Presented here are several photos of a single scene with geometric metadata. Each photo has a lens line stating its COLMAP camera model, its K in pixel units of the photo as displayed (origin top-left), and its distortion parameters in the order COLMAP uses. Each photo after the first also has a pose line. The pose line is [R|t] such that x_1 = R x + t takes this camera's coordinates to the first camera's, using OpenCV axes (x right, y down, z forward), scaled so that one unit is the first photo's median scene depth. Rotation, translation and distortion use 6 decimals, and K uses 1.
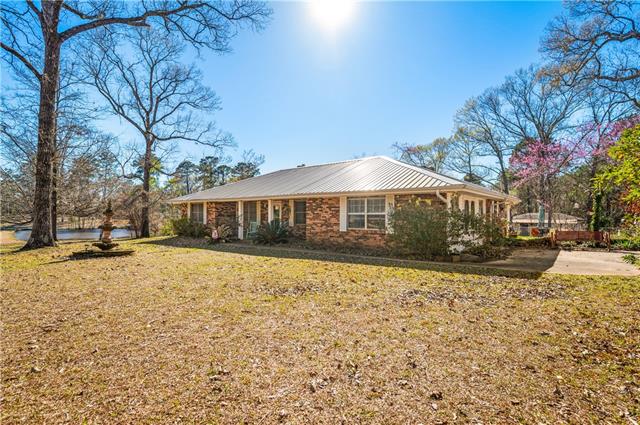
lens RADIAL K [[309.8, 0, 320.0], [0, 309.8, 212.5], [0, 0, 1]] dist [0.002919, 0.000452]
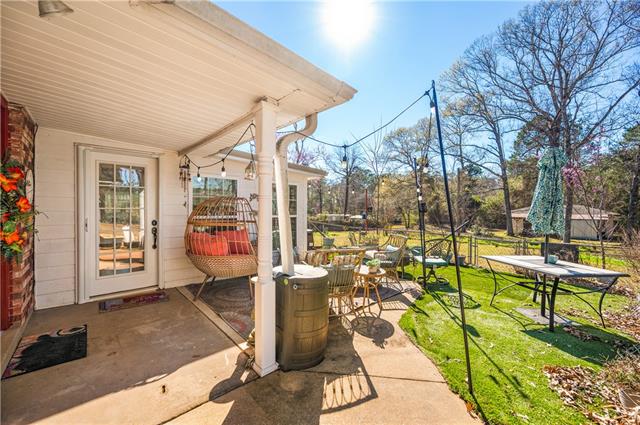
lens RADIAL K [[255.3, 0, 320.0], [0, 255.3, 212.5], [0, 0, 1]] dist [0.000406, -0.000037]
pose [[0.992028, 0.004768, -0.125930, 0.229607], [-0.001426, 0.999645, 0.026609, 0.004411], [0.126012, -0.026217, 0.991682, 0.314510]]
